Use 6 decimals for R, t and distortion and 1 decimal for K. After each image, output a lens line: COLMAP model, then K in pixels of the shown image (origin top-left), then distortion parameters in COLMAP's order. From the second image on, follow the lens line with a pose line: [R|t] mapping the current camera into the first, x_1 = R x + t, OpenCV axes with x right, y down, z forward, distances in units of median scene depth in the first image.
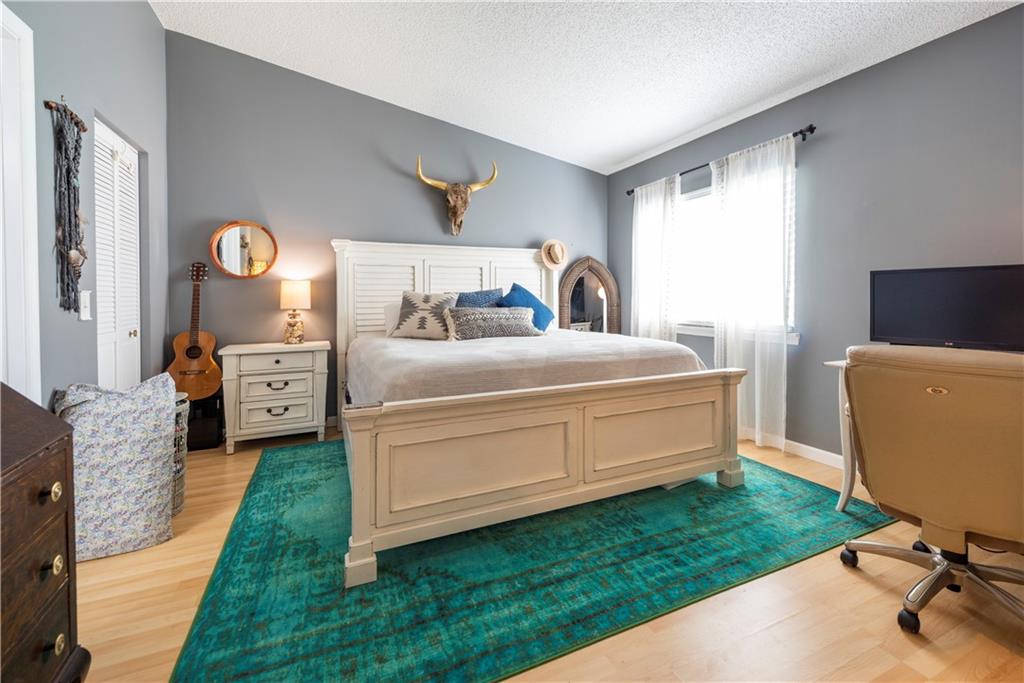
lens RADIAL K [[450.6, 0, 533.3], [0, 450.6, 306.3], [0, 0, 1]] dist [0.011654, -0.001222]
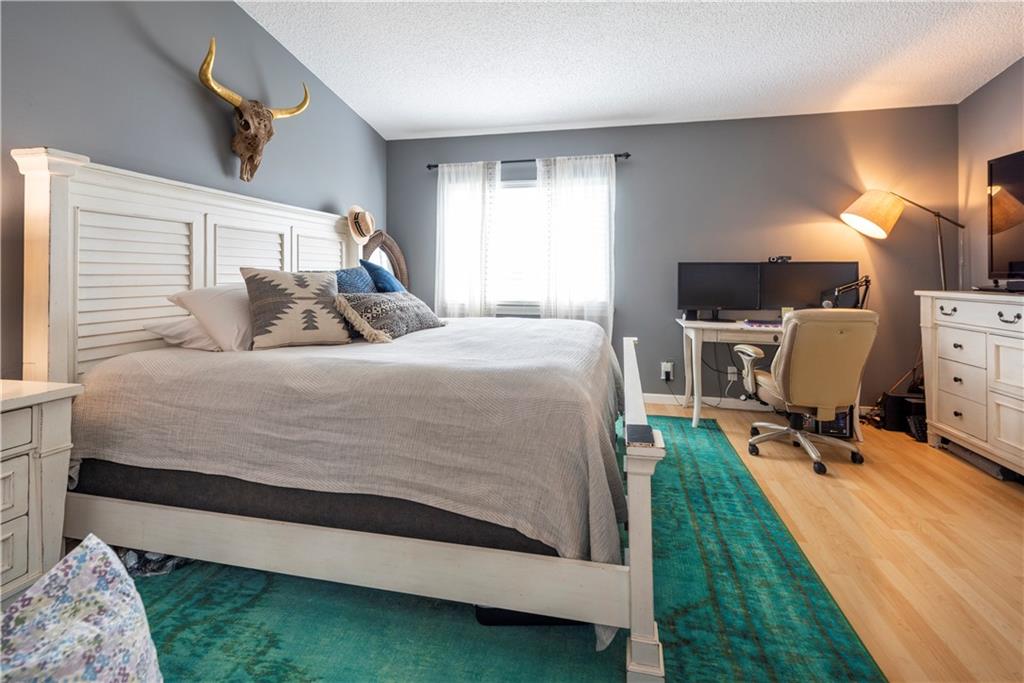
lens RADIAL K [[450.6, 0, 532.1], [0, 450.6, 273.7], [0, 0, 1]] dist [0.011654, -0.001222]
pose [[0.600863, 0.011439, 0.799270, -0.562252], [0.009867, 0.999715, -0.021726, -0.010191], [-0.799291, 0.020941, 0.600579, 0.378353]]
